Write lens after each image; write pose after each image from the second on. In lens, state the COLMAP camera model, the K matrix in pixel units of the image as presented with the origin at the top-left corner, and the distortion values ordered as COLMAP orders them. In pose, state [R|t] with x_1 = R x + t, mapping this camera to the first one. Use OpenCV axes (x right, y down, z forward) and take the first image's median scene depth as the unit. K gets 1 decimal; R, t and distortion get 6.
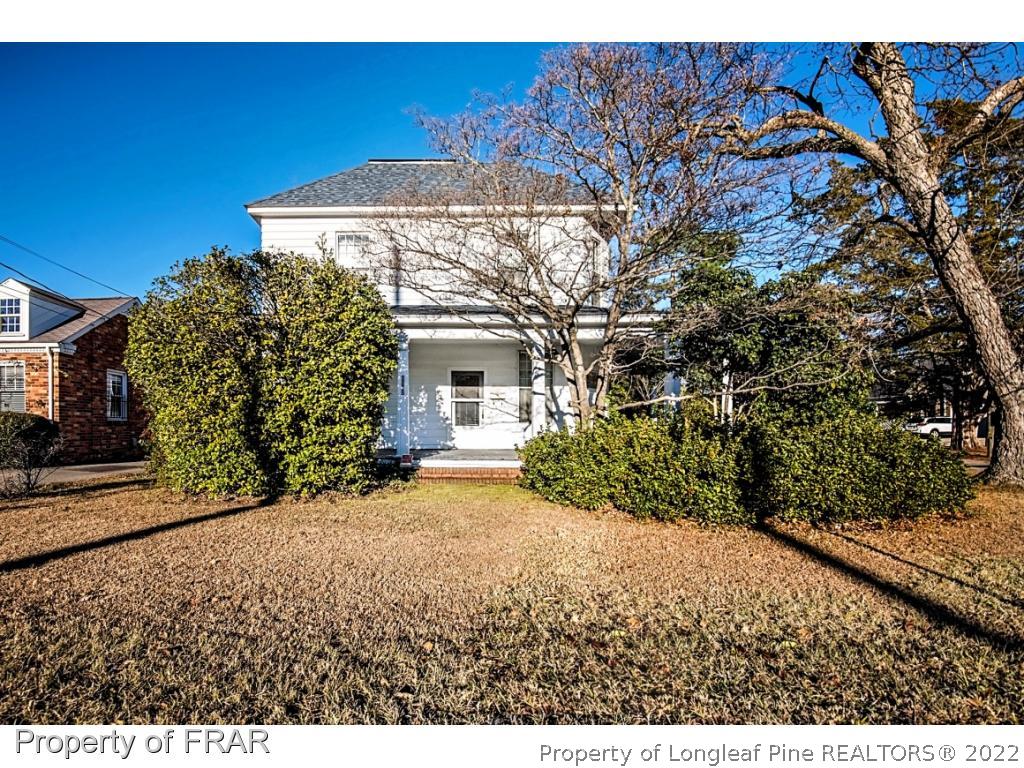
lens RADIAL K [[489.8, 0, 508.2], [0, 489.8, 382.1], [0, 0, 1]] dist [-0.010369, -0.010943]
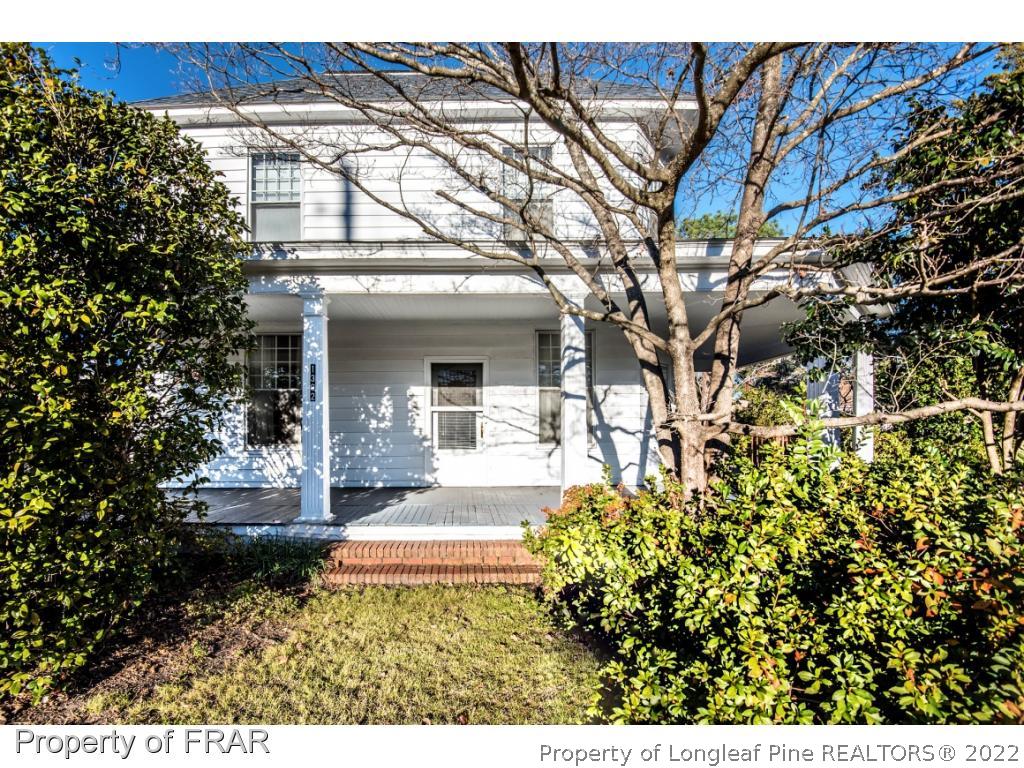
lens RADIAL K [[489.8, 0, 513.1], [0, 489.8, 392.5], [0, 0, 1]] dist [-0.010369, -0.010943]
pose [[0.999175, -0.009858, -0.039406, 0.013601], [0.010217, 0.999908, 0.008933, 0.011224], [0.039314, -0.009328, 0.999183, 0.376624]]
